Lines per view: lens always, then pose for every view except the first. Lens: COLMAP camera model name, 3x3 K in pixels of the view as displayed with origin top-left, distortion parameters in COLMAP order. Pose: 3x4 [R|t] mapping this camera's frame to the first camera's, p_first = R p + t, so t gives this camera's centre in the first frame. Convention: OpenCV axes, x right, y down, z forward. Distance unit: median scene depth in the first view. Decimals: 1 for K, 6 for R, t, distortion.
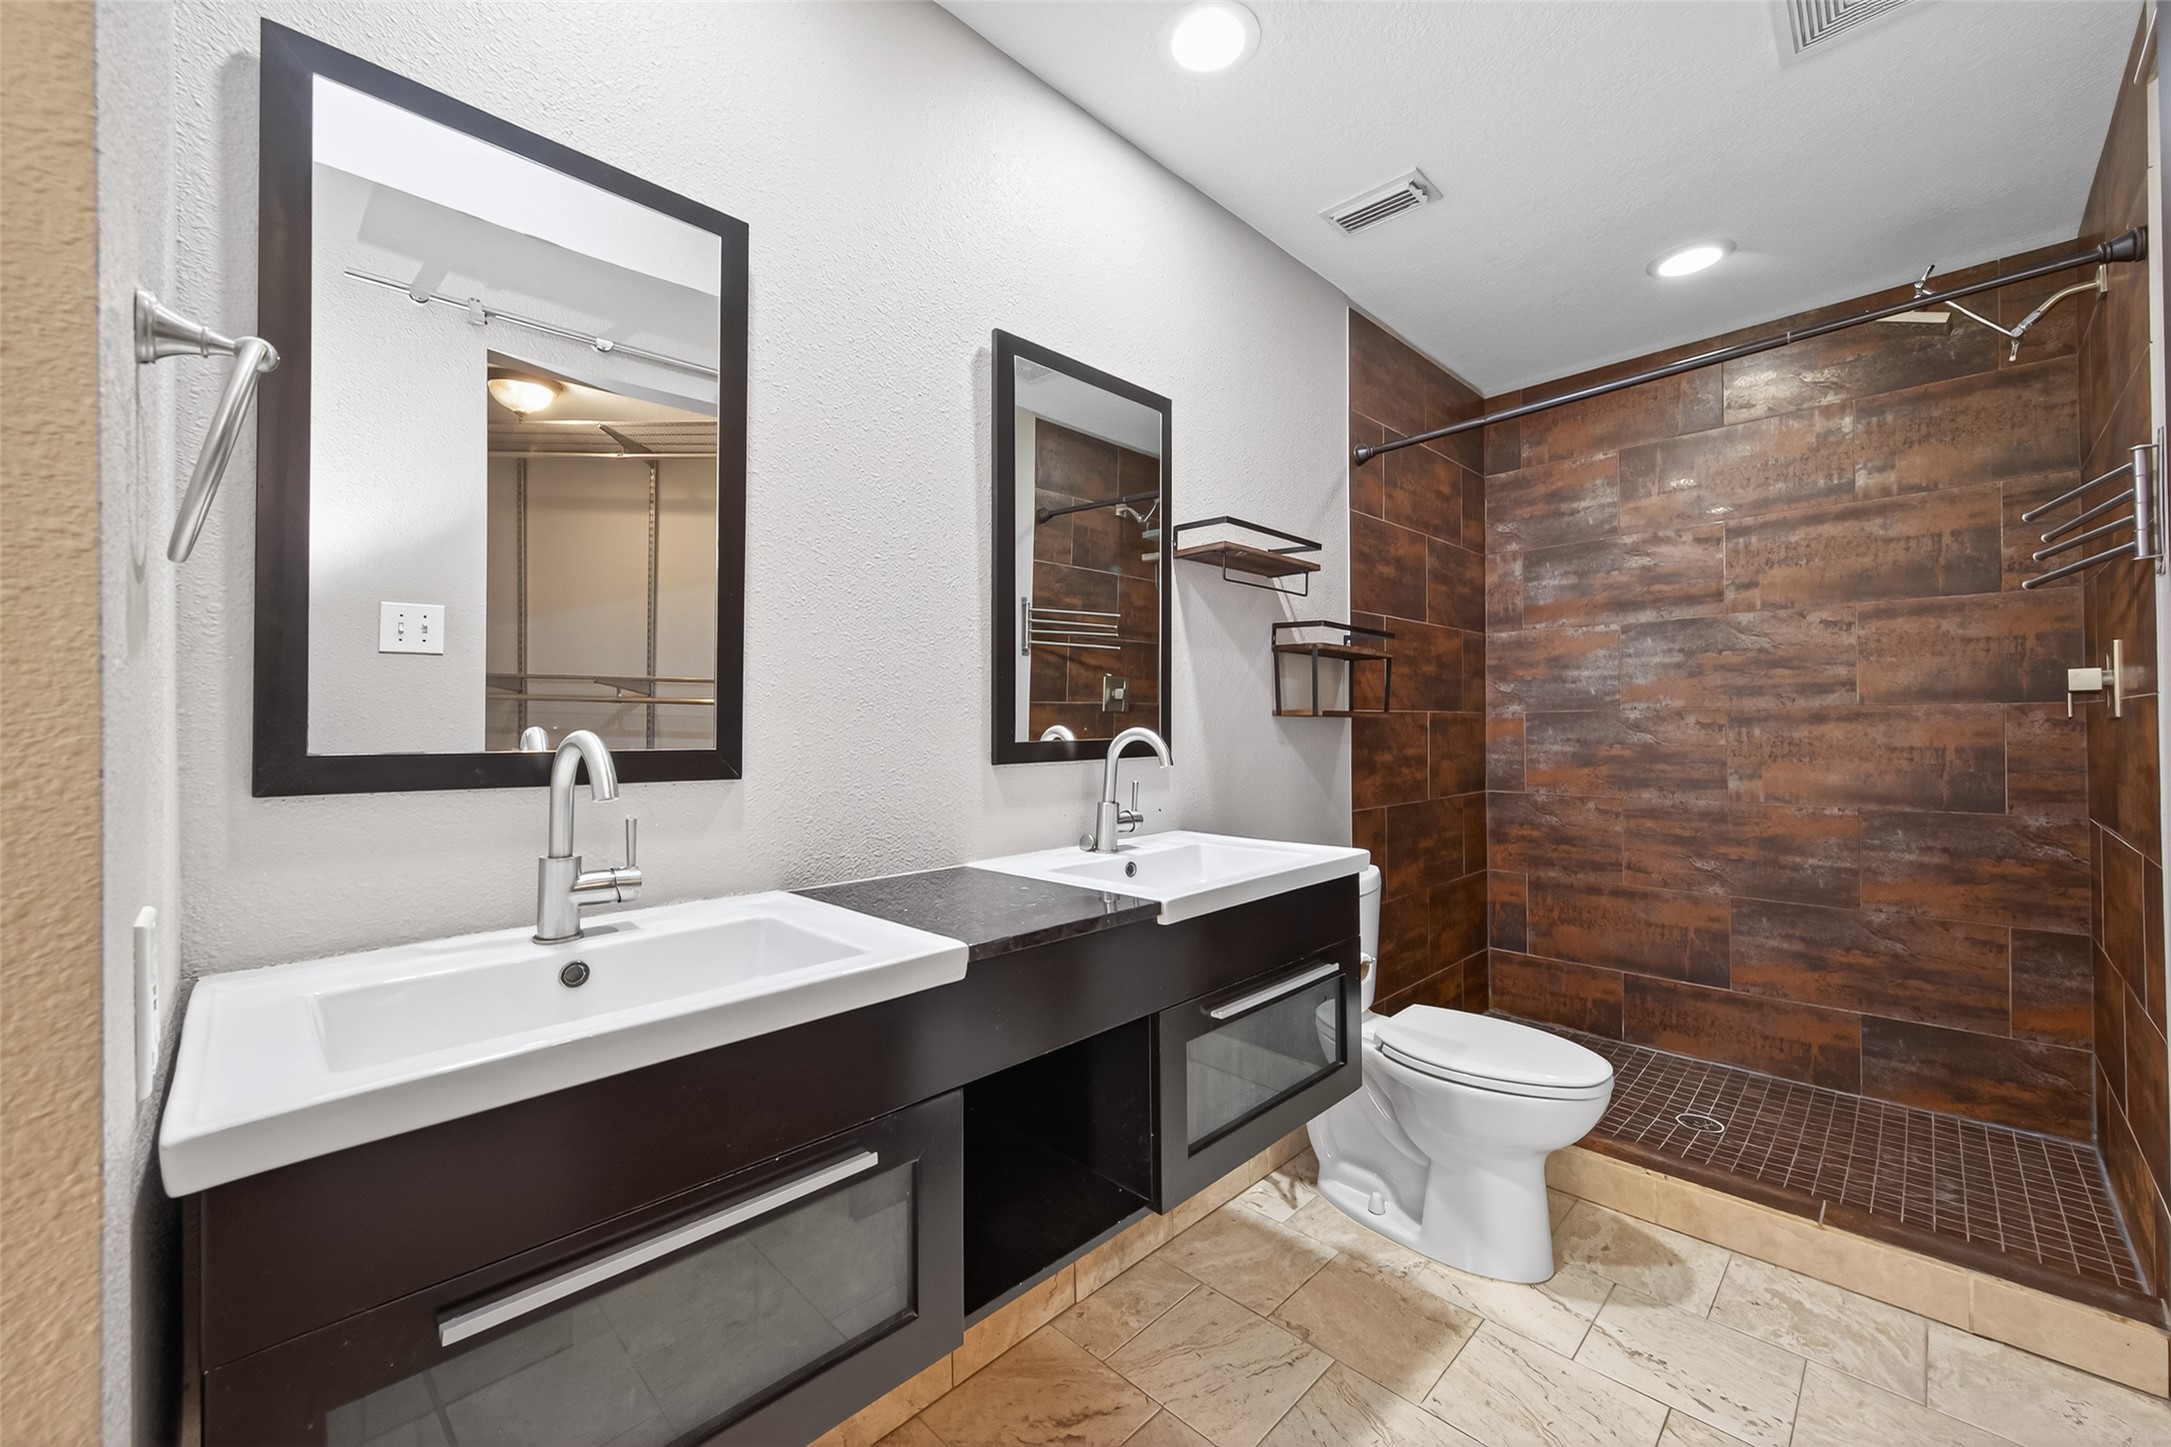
lens RADIAL K [[841.5, 0, 1090.5], [0, 841.5, 719.9], [0, 0, 1]] dist [0.005025, -0.001428]
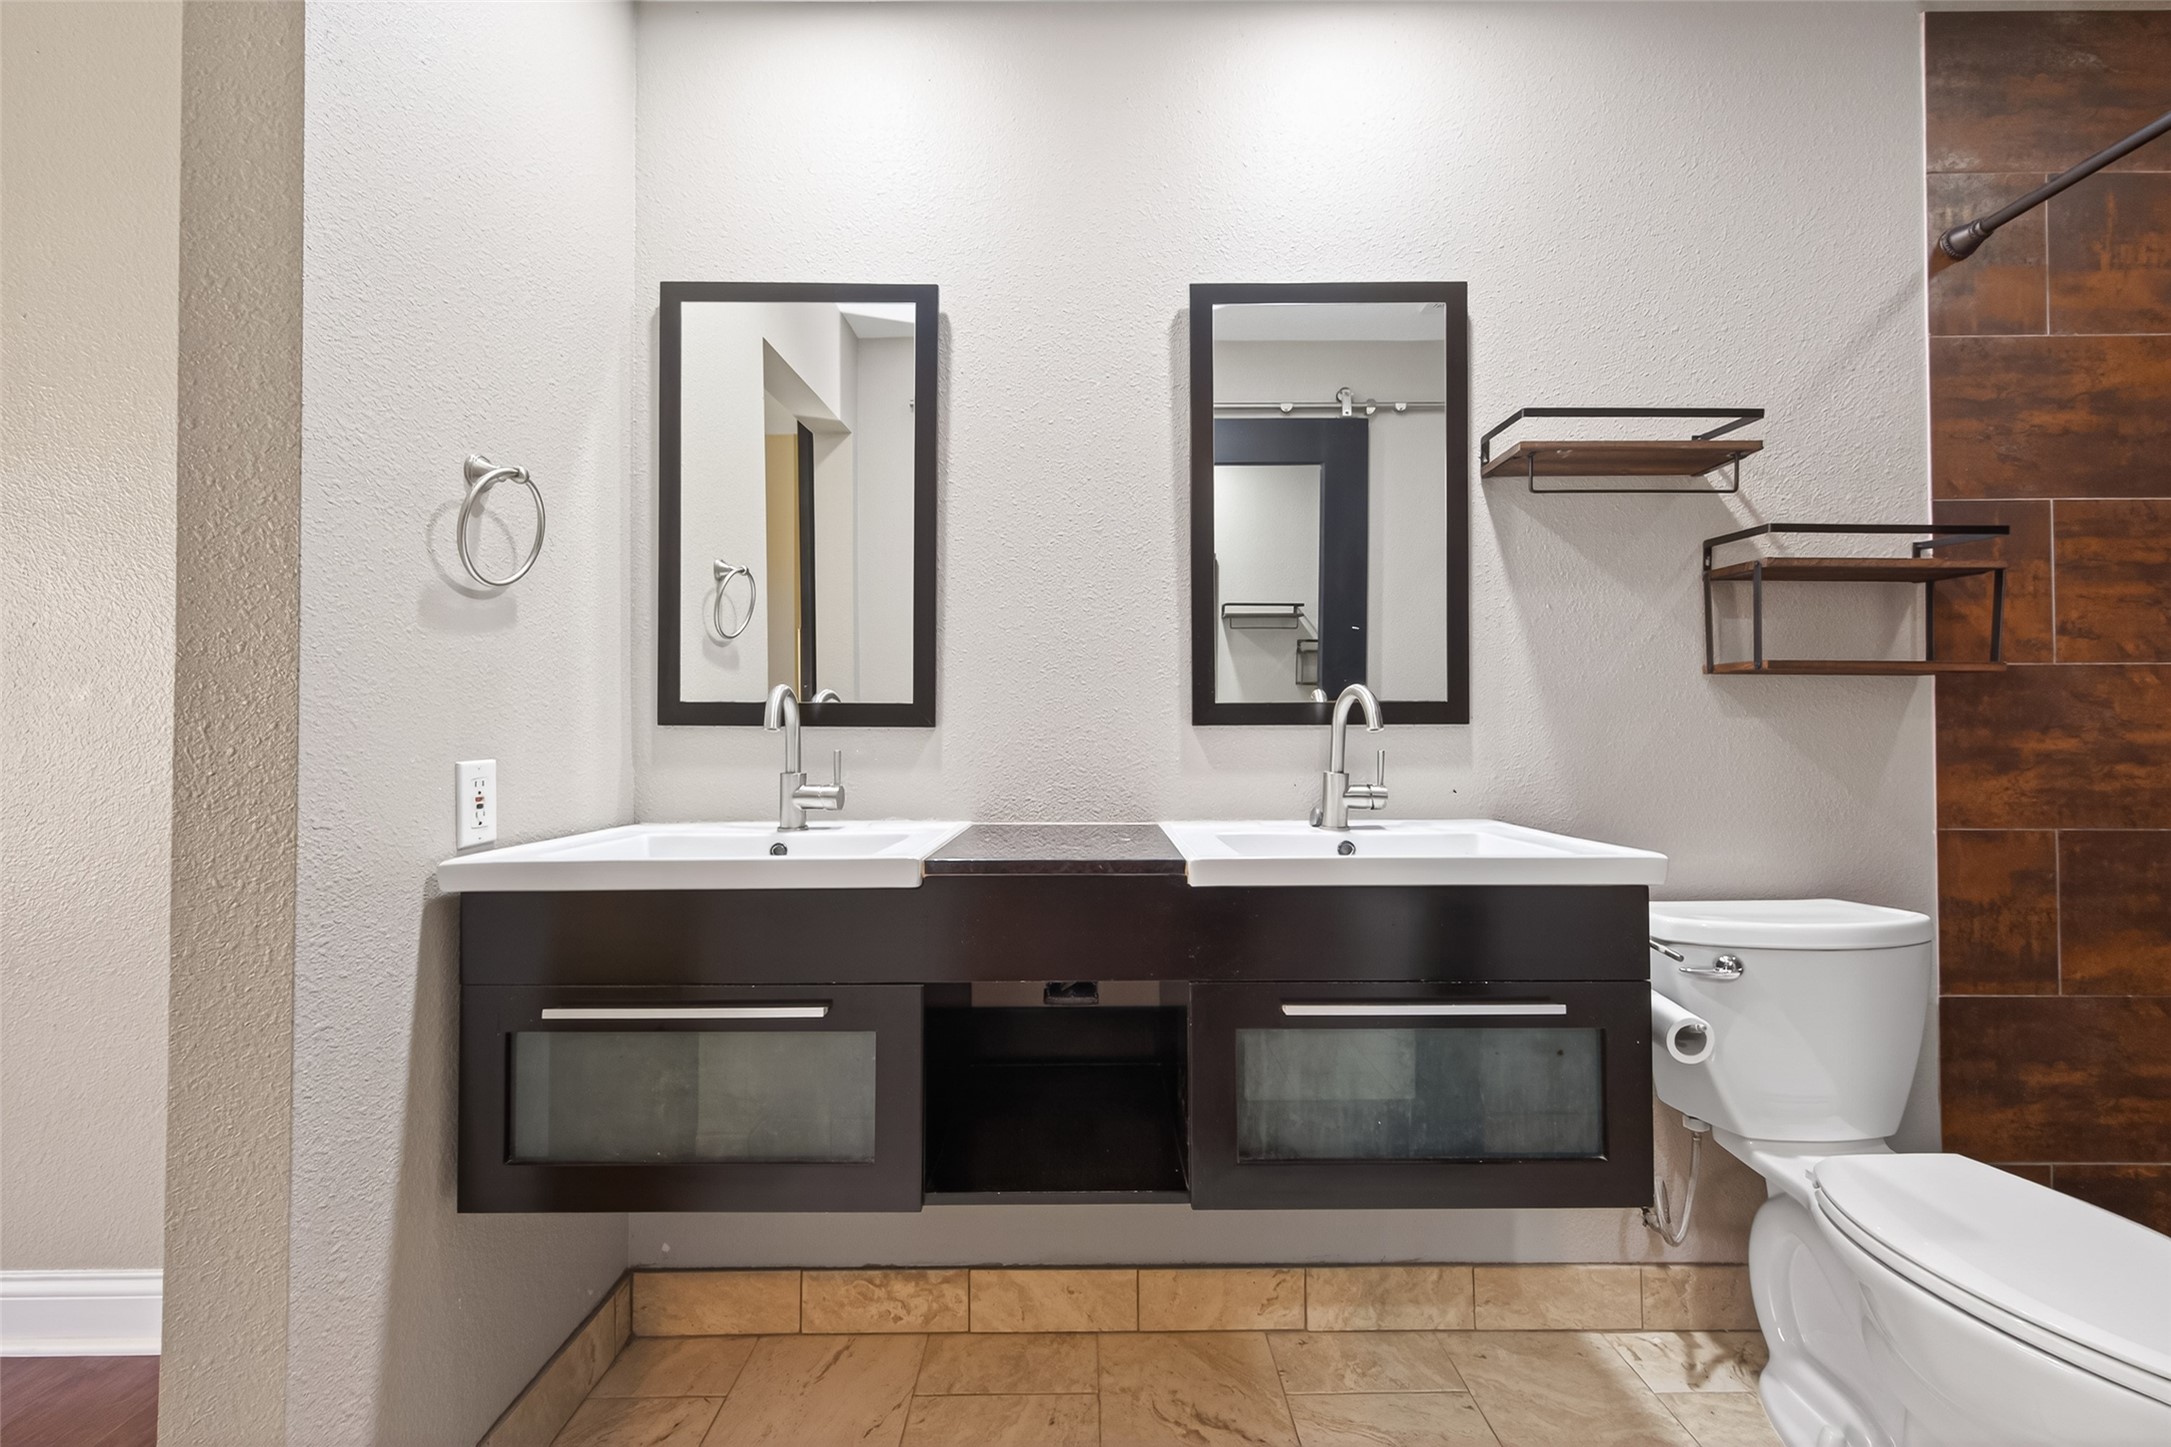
lens RADIAL K [[841.5, 0, 1090.9], [0, 841.5, 721.9], [0, 0, 1]] dist [0.005025, -0.001428]
pose [[0.711365, -0.007198, -0.702786, 0.417892], [0.001768, 0.999963, -0.008453, 0.048295], [0.702821, 0.004770, 0.711351, 0.182011]]
